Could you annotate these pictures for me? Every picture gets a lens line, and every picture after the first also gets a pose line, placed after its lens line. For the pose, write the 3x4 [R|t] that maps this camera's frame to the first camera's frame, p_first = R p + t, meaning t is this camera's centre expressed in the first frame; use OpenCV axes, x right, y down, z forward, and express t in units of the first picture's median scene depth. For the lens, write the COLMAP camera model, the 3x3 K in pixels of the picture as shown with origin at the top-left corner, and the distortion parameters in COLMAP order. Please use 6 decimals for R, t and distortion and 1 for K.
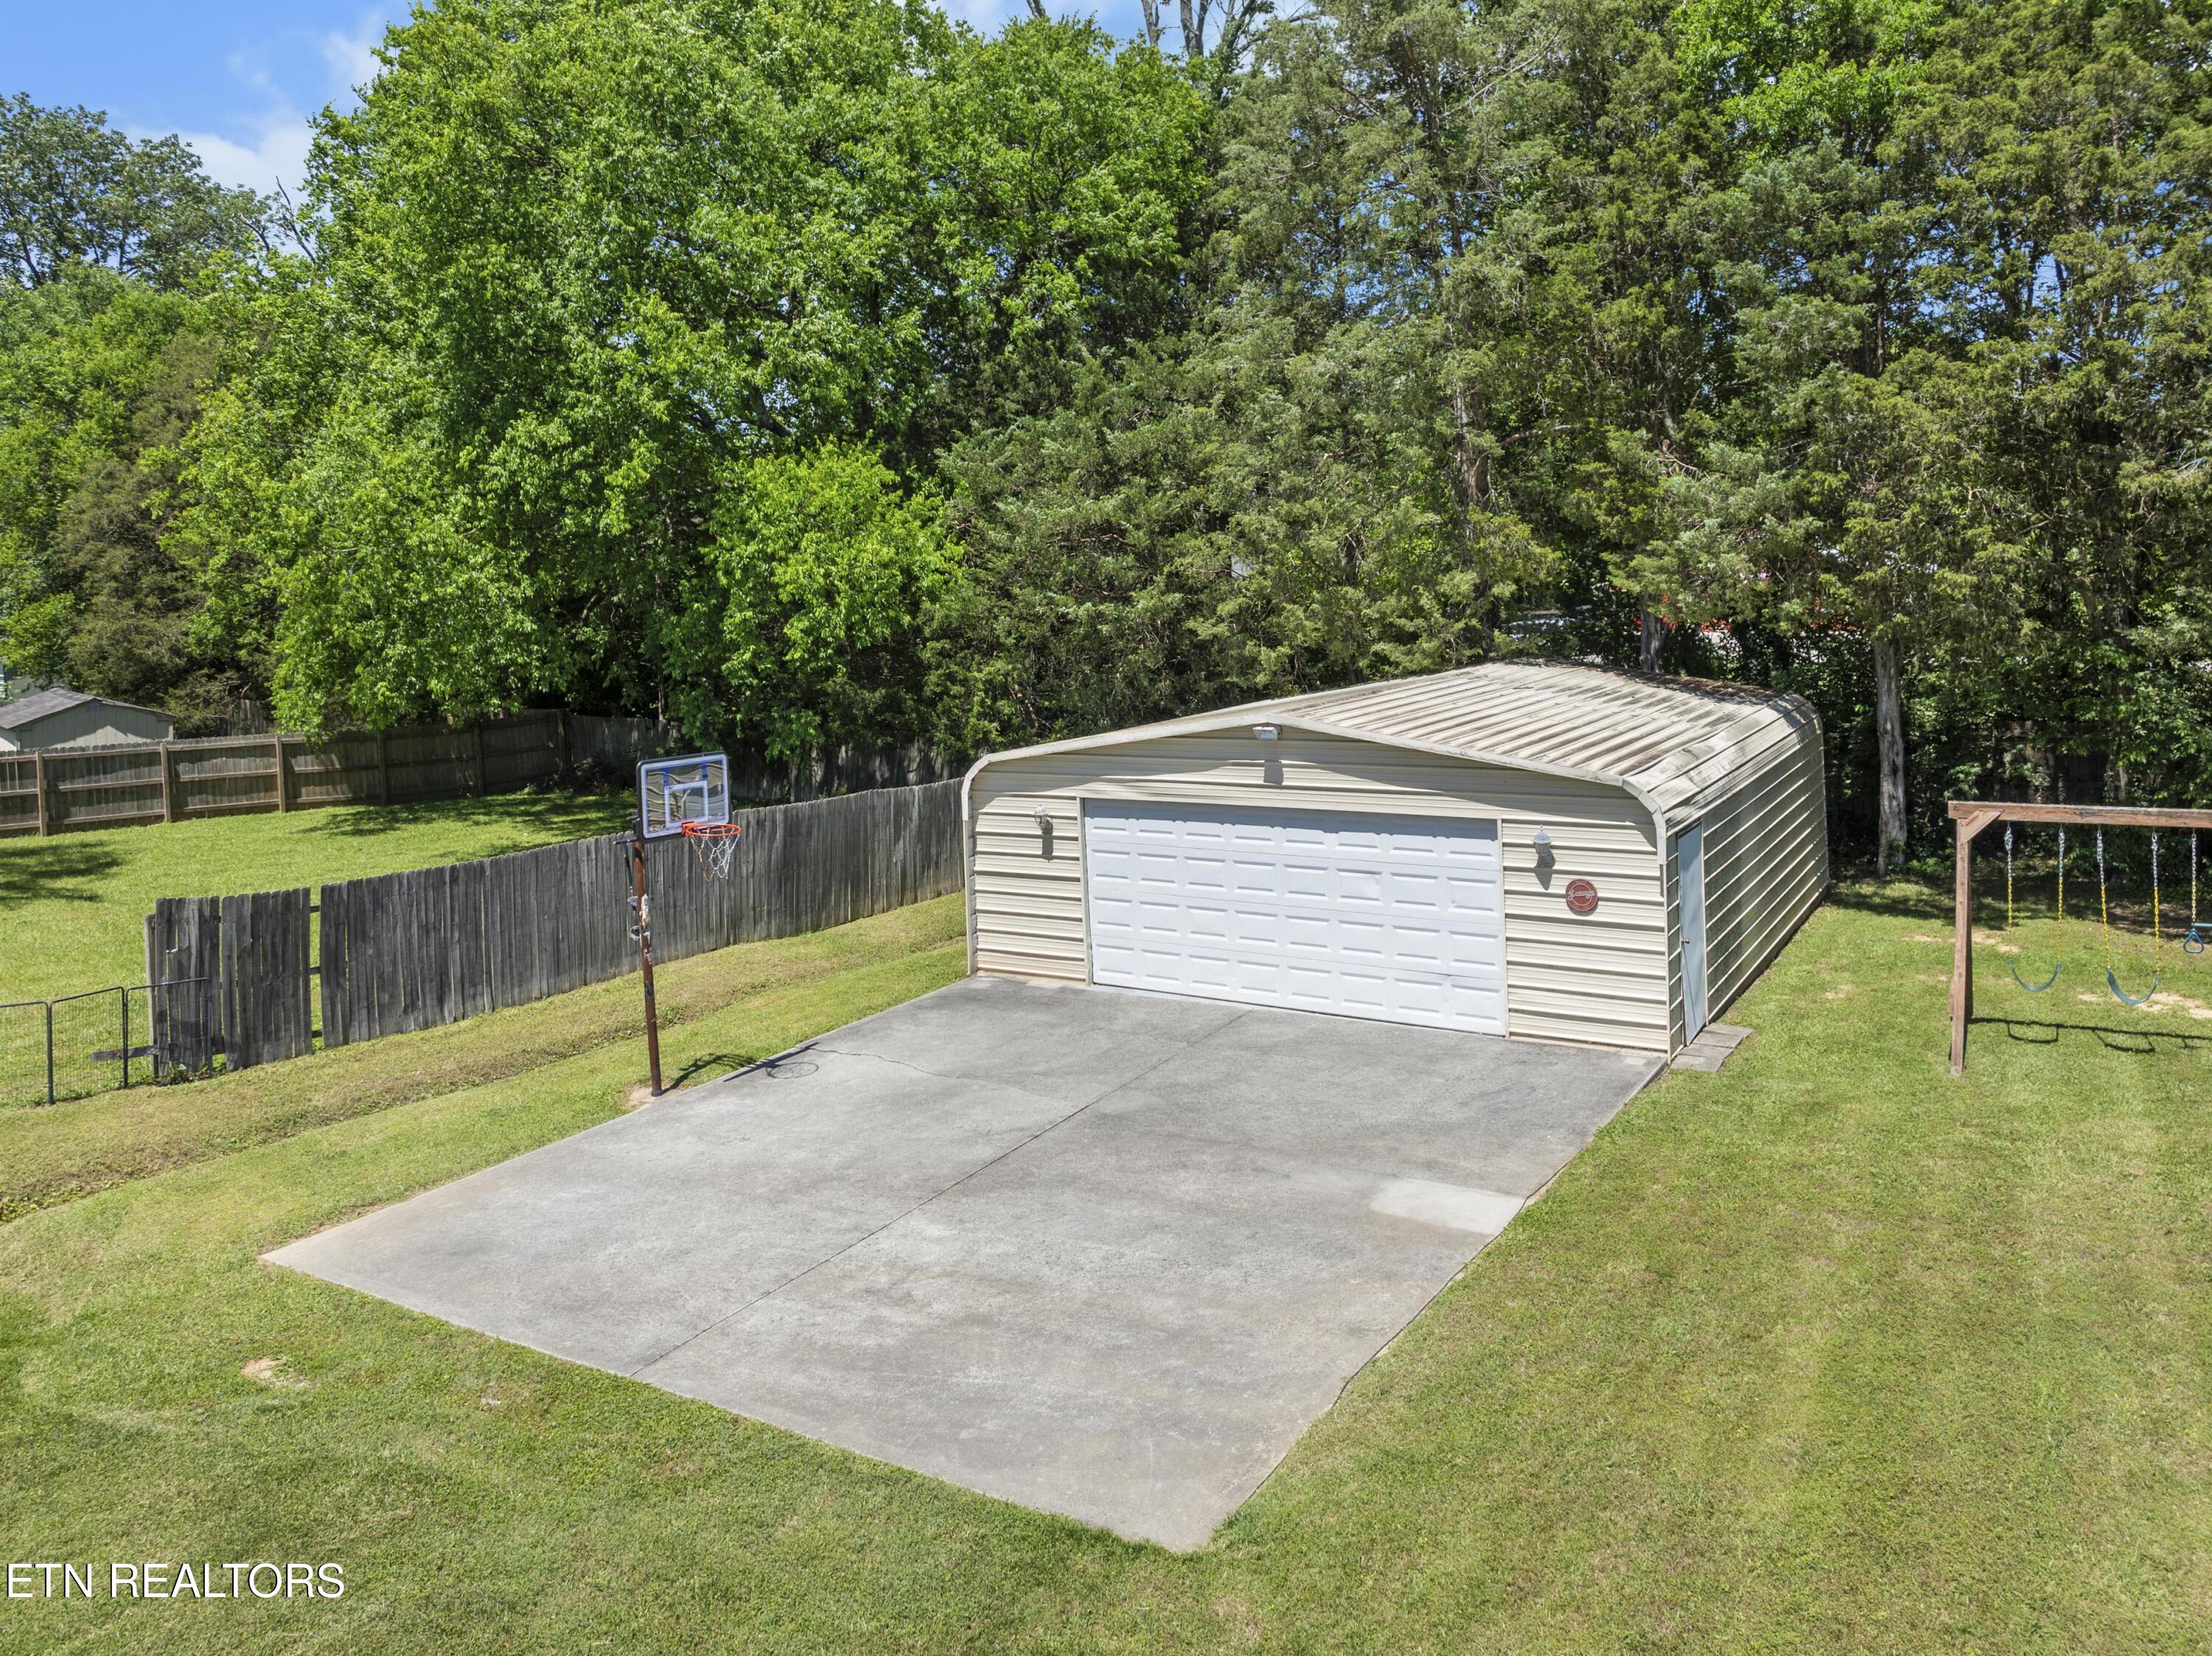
lens RADIAL K [[1596.6, 0, 1149.6], [0, 1596.6, 610.8], [0, 0, 1]] dist [-0.005692, -0.001565]
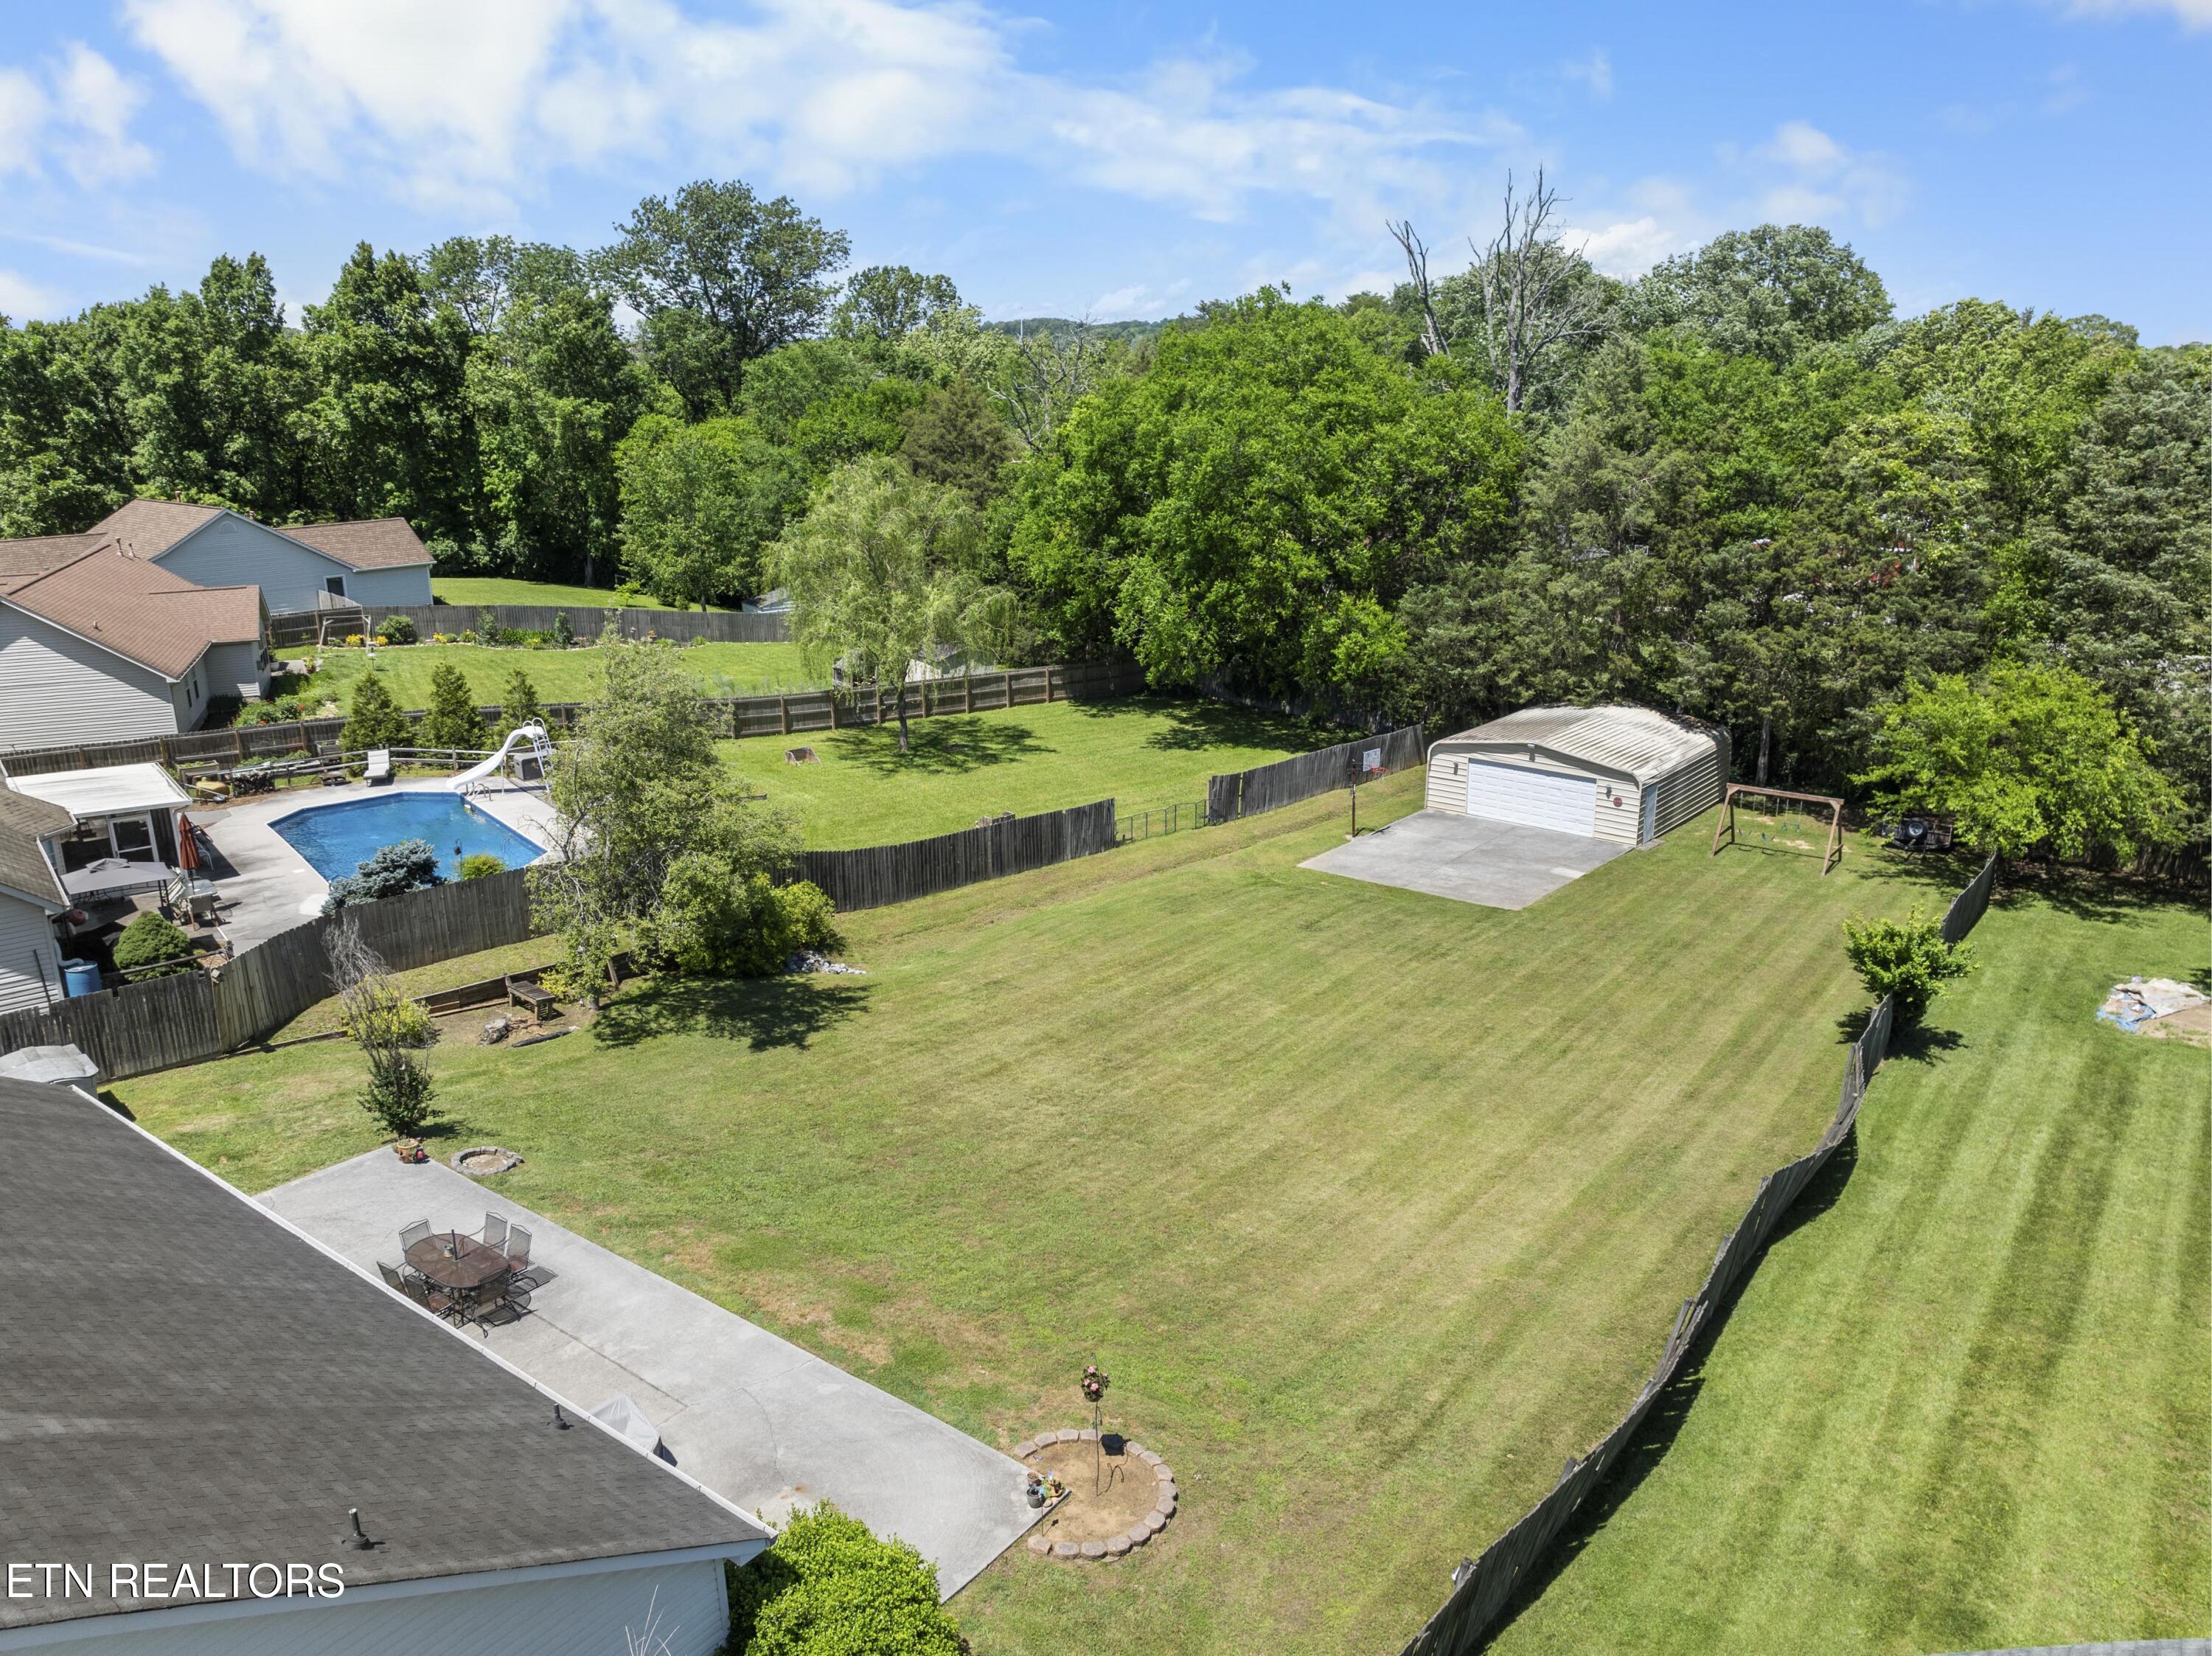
lens RADIAL K [[1557.0, 0, 1111.5], [0, 1557.0, 829.9], [0, 0, 1]] dist [-0.039997, 0.004693]
pose [[0.987448, 0.068444, -0.142344, -0.286948], [-0.028397, 0.963476, 0.266283, -0.532850], [0.155370, -0.258899, 0.953327, -2.044951]]
